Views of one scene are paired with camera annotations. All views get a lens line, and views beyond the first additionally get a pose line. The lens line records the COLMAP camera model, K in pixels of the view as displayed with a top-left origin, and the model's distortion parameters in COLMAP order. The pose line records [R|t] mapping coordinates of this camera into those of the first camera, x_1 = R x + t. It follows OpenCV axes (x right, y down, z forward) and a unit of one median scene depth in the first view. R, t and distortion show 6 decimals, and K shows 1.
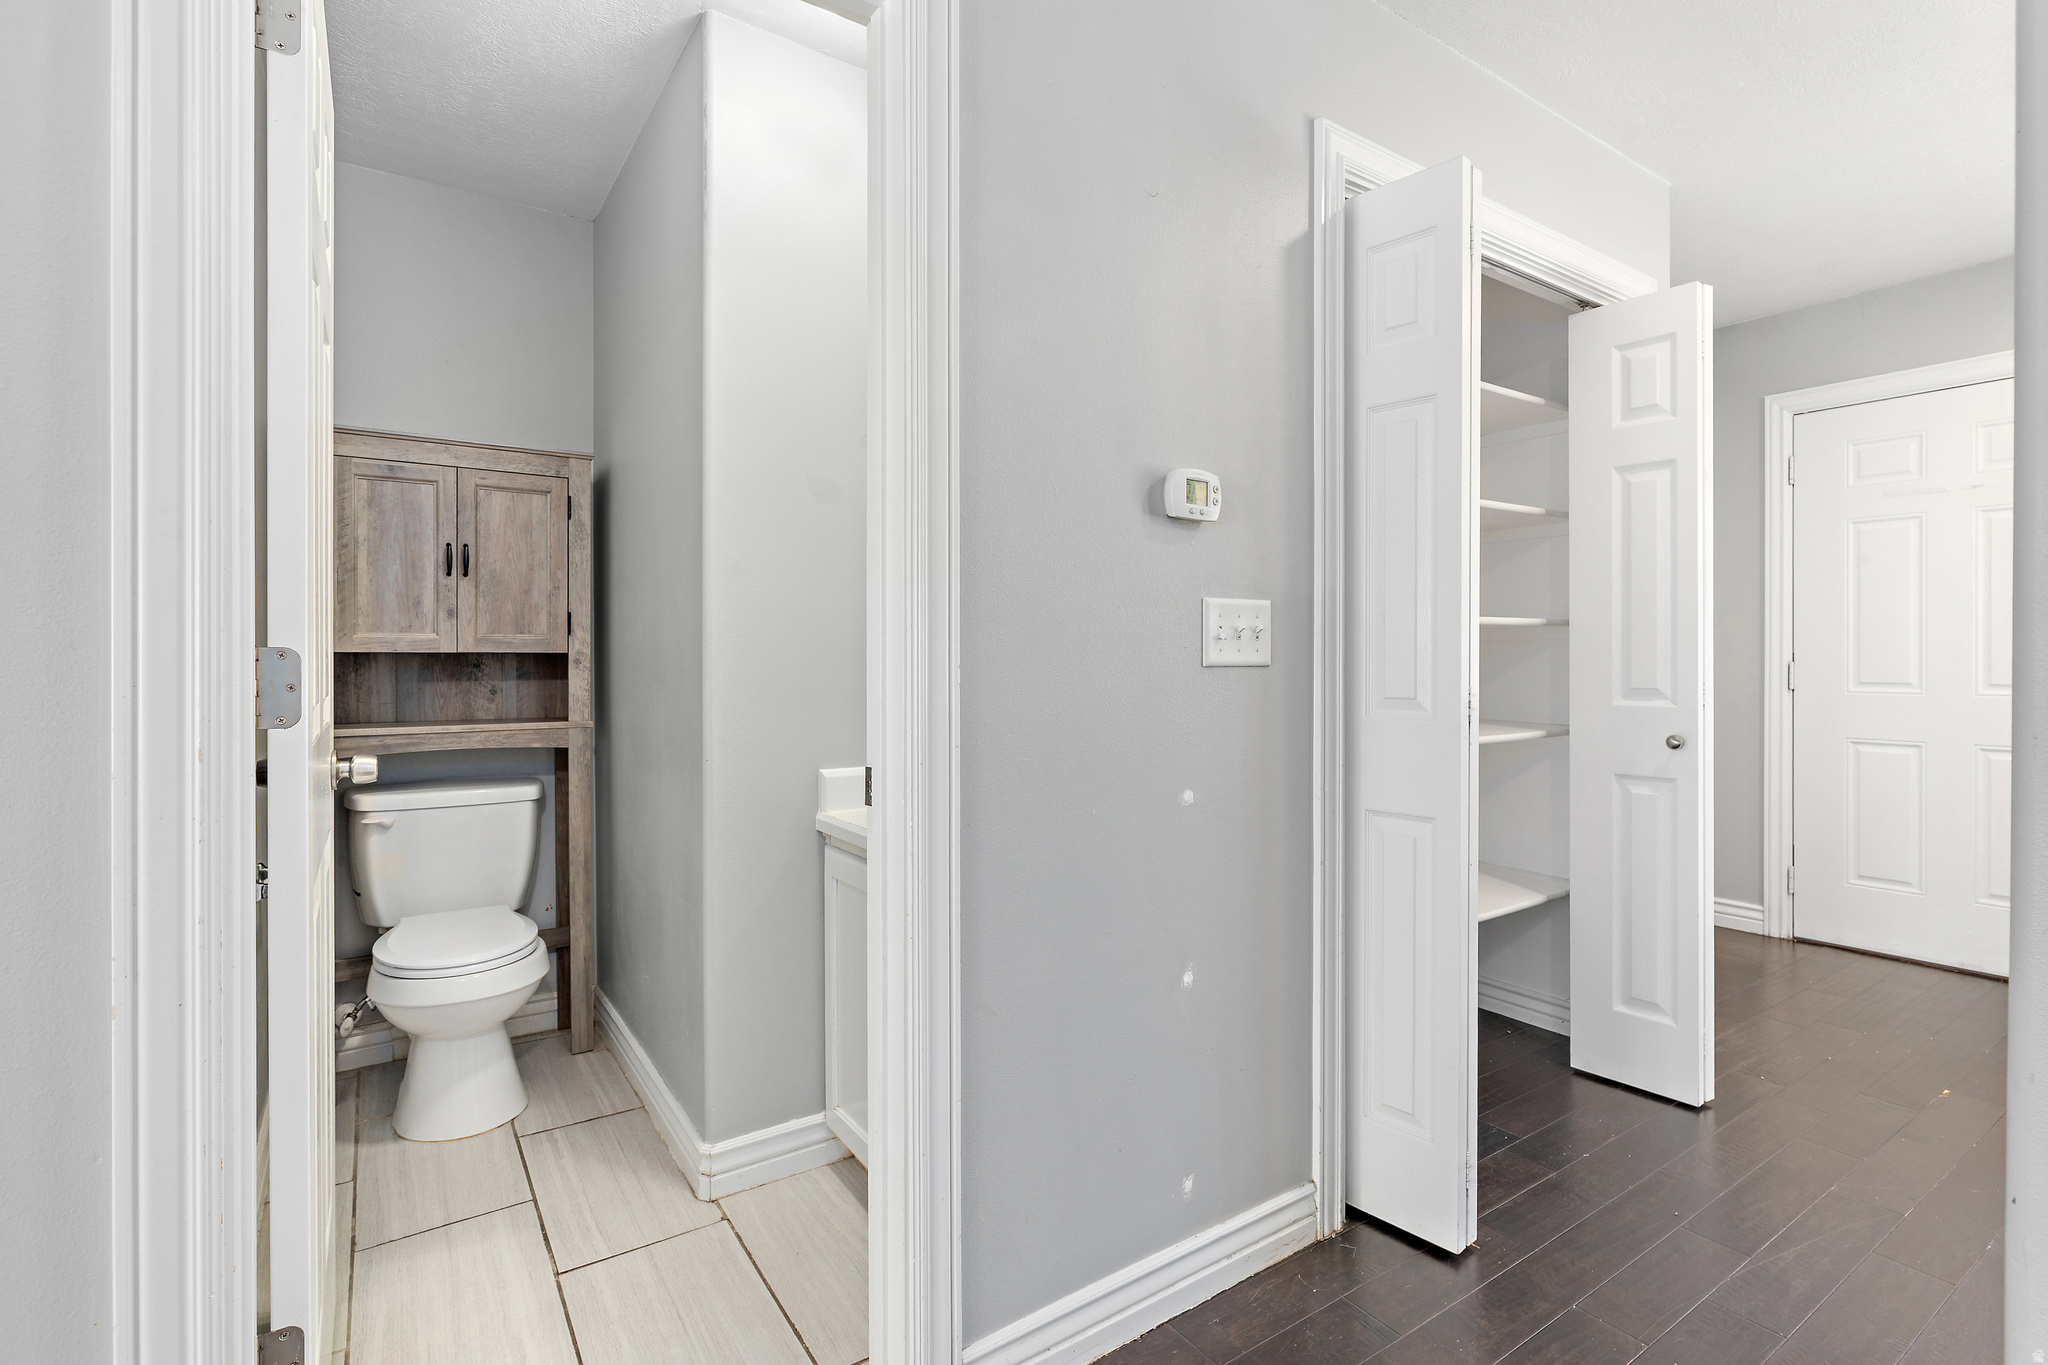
lens RADIAL K [[965.6, 0, 1028.8], [0, 965.6, 675.2], [0, 0, 1]] dist [-0.006200, 0.000704]
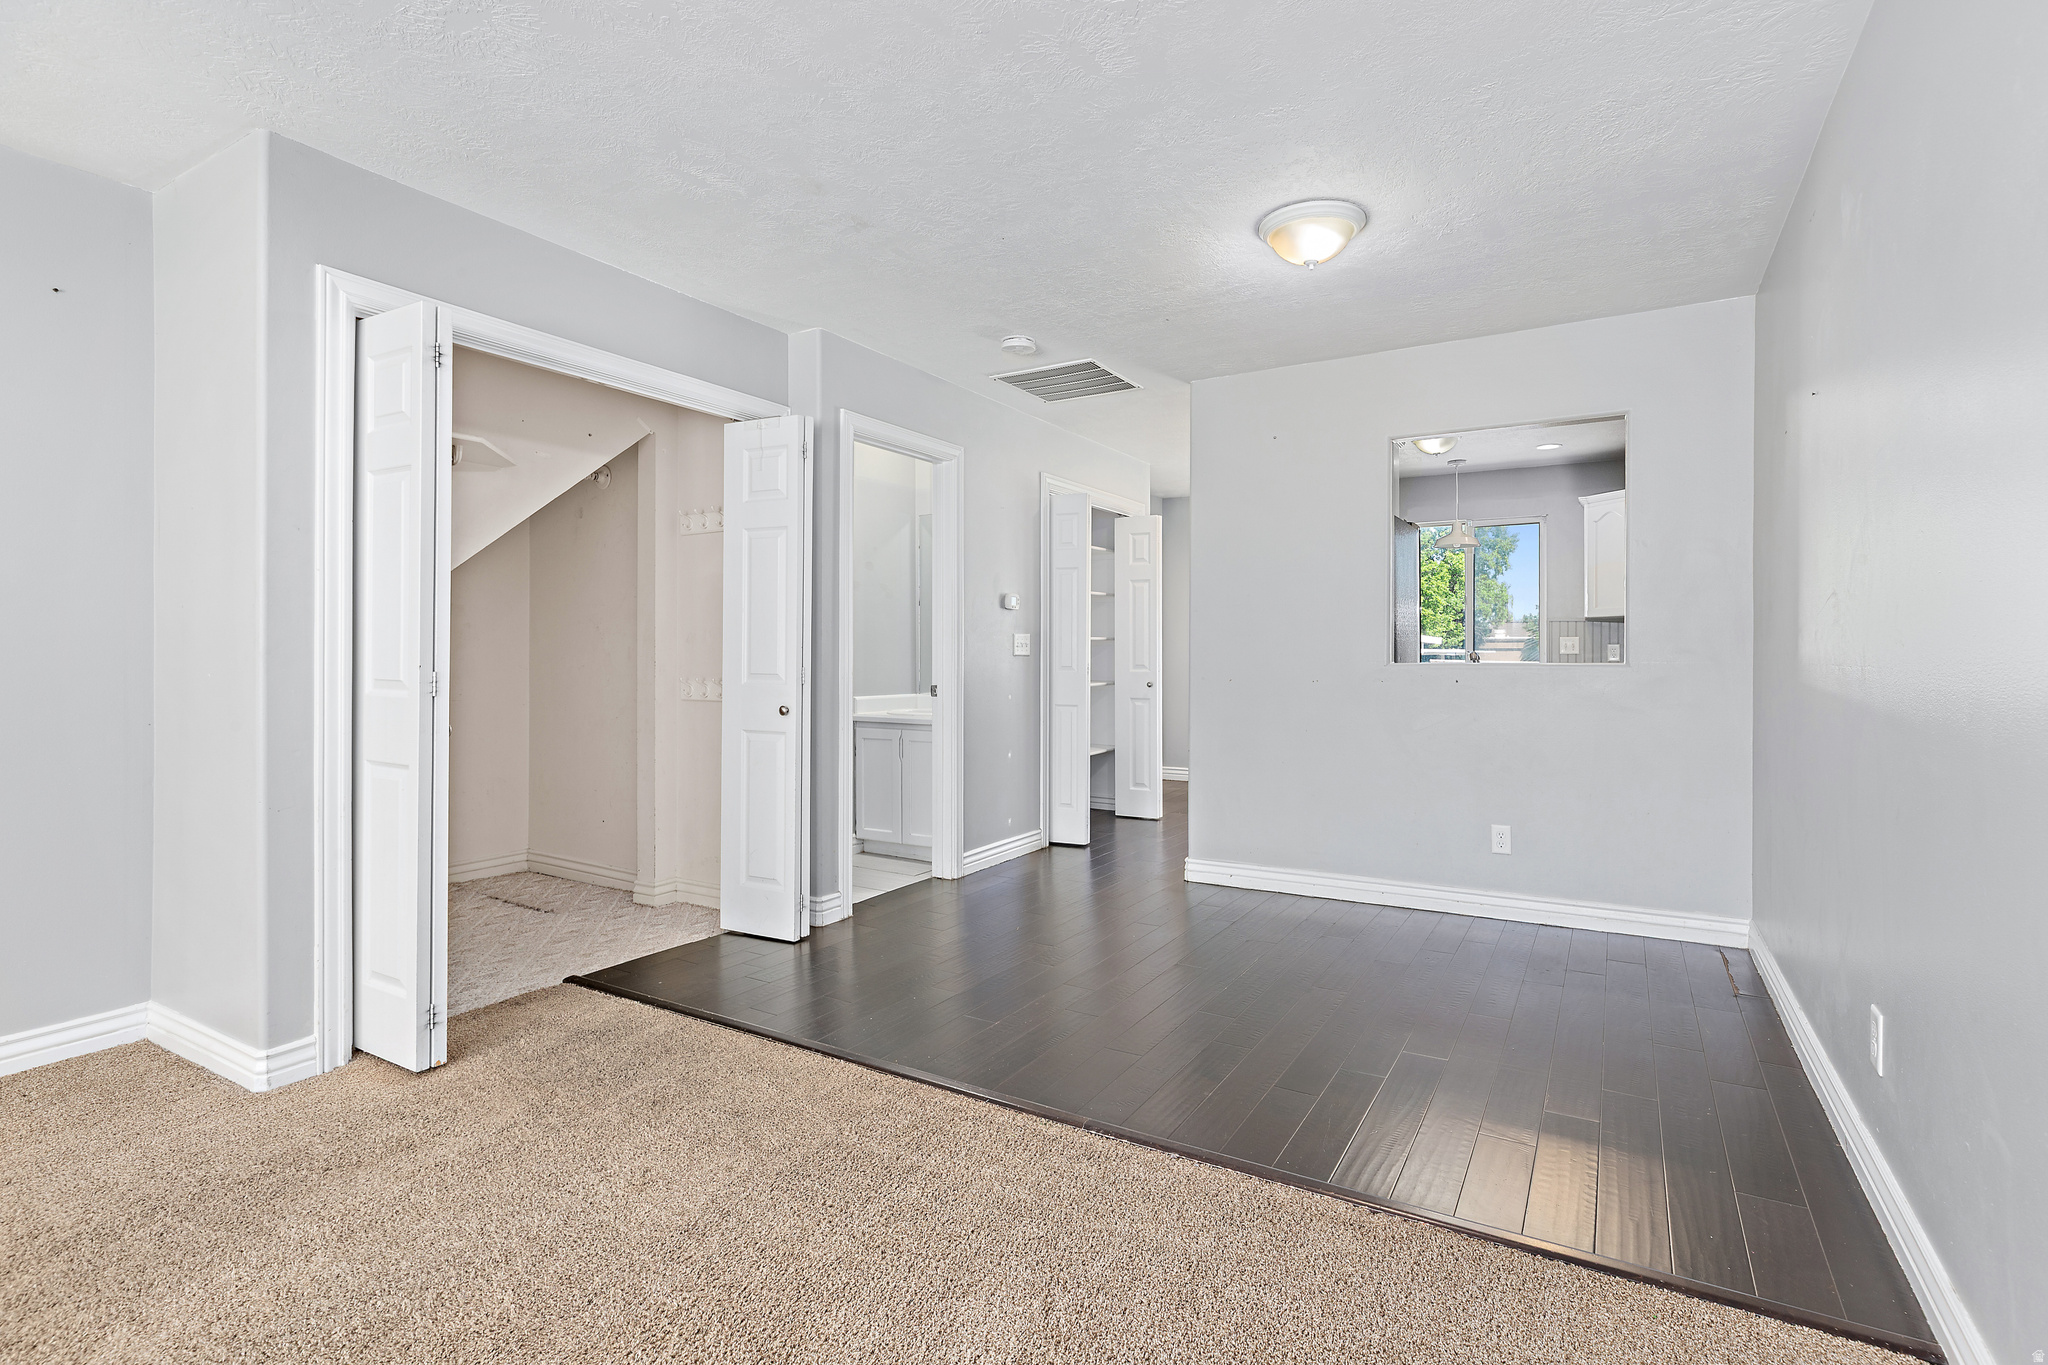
lens RADIAL K [[965.6, 0, 1024.1], [0, 965.6, 673.6], [0, 0, 1]] dist [-0.006200, 0.000704]
pose [[0.912027, -0.004237, 0.410109, -0.963531], [0.001388, 0.999973, 0.007244, 0.023672], [-0.410129, -0.006037, 0.912008, -1.678528]]
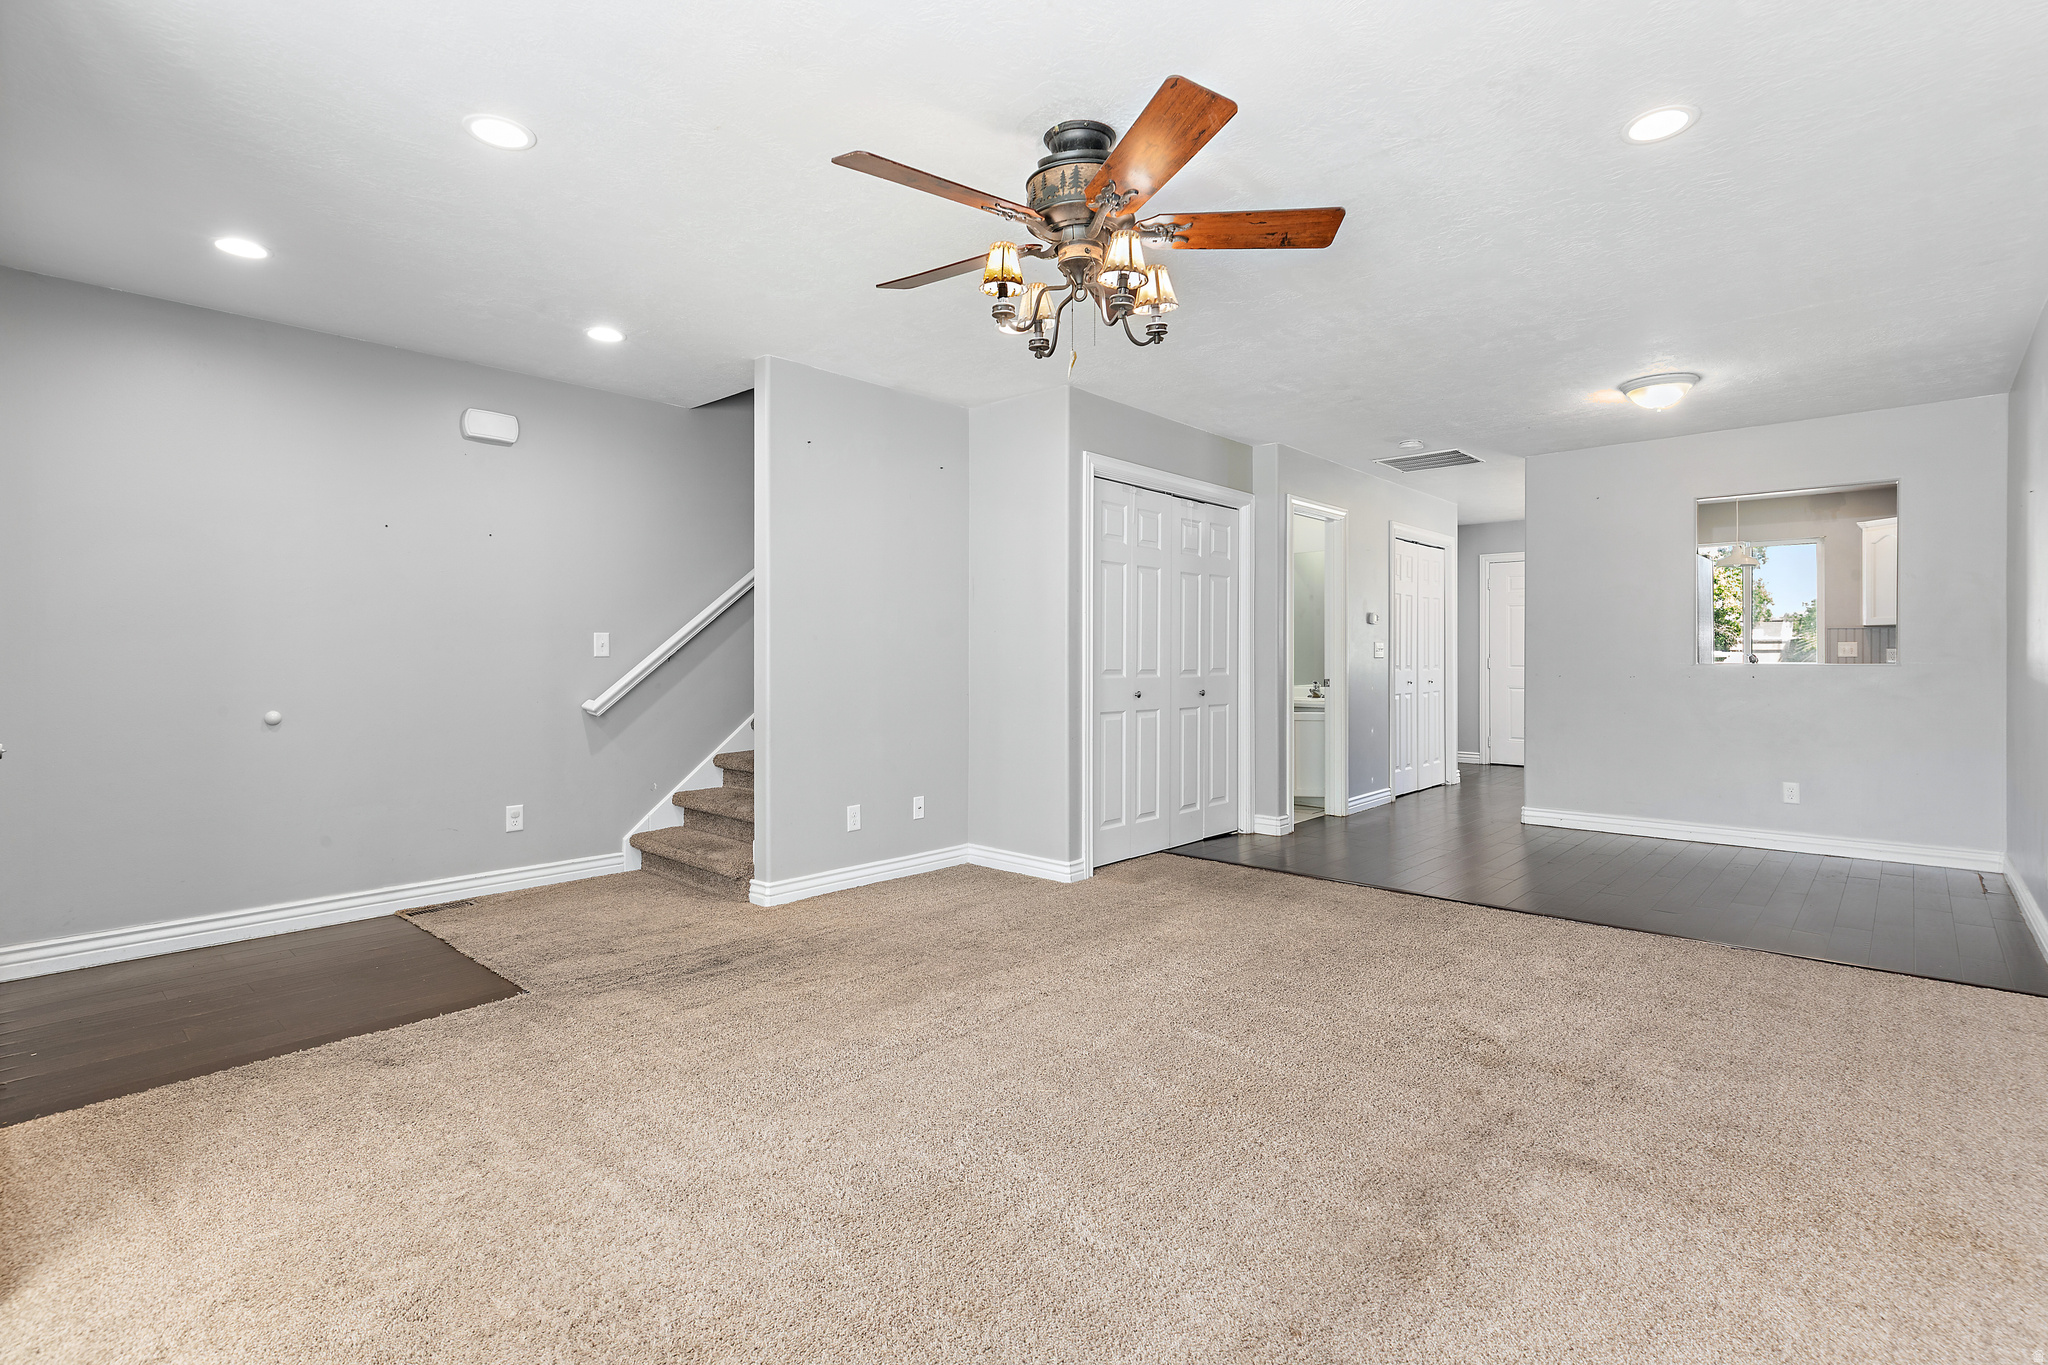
lens RADIAL K [[932.9, 0, 1026.3], [0, 932.9, 668.9], [0, 0, 1]] dist [-0.002267, -0.000776]
pose [[0.976669, 0.000658, 0.214751, -2.082789], [-0.000634, 1.000000, -0.000180, 0.039929], [-0.214751, 0.000040, 0.976669, -2.485029]]
